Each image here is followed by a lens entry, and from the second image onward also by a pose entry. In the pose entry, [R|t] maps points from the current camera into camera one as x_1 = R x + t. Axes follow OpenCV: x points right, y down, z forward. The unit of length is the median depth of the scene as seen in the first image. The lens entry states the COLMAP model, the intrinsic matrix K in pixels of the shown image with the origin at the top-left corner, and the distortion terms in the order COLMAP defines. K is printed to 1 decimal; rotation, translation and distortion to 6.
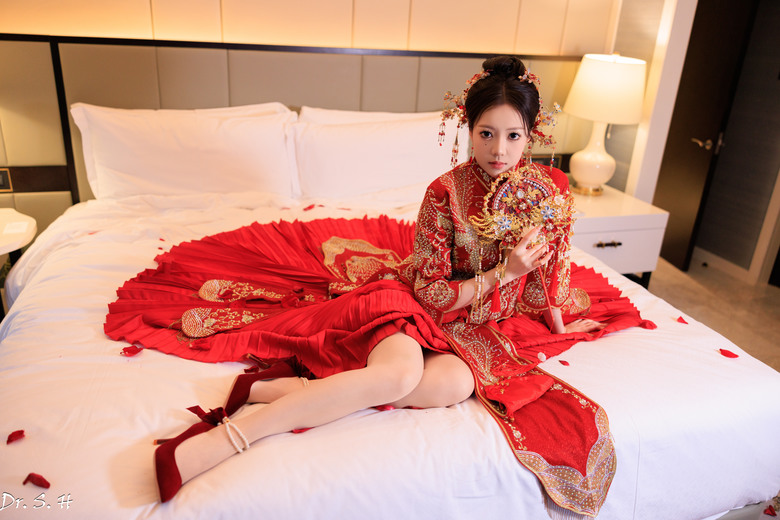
lens RADIAL K [[609.5, 0, 390.1], [0, 609.5, 259.3], [0, 0, 1]] dist [0.004371, 0.013685]
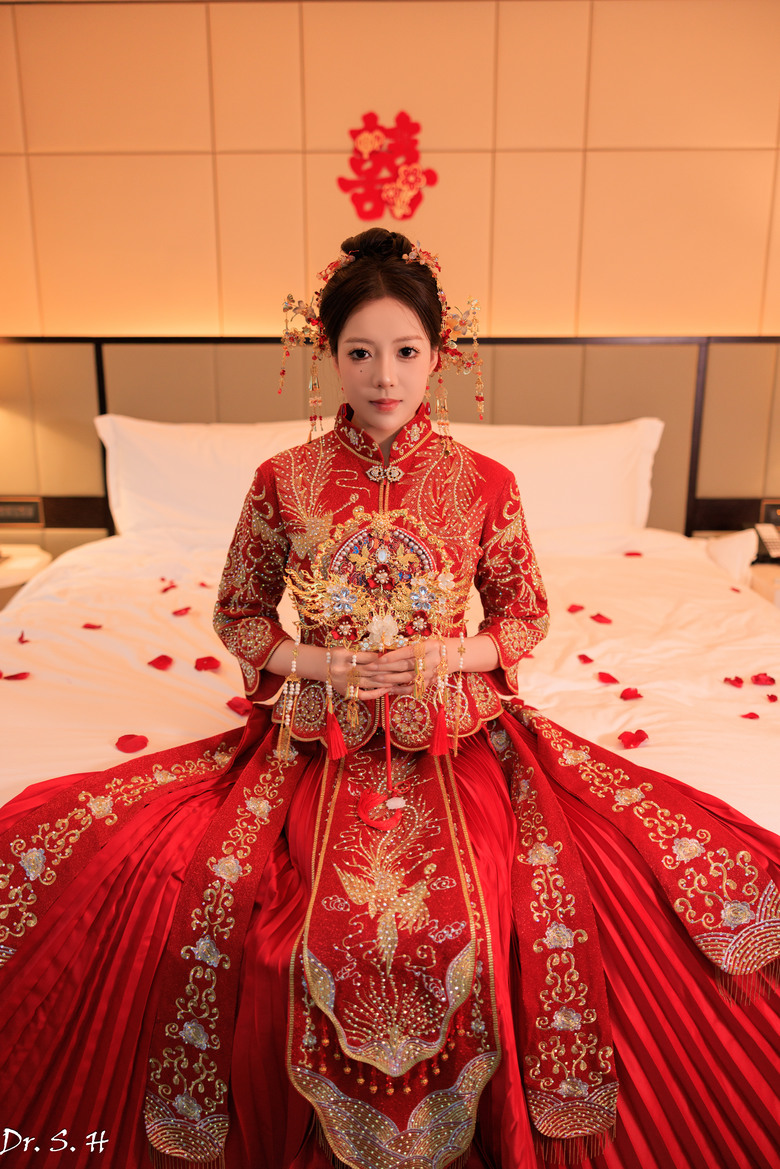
lens RADIAL K [[913.5, 0, 387.7], [0, 913.5, 591.1], [0, 0, 1]] dist [0.004371, 0.013685]
pose [[0.934485, 0.033353, -0.354436, 0.245306], [-0.083610, 0.988316, -0.127436, 0.090679], [0.346045, 0.148722, 0.926356, 0.051554]]
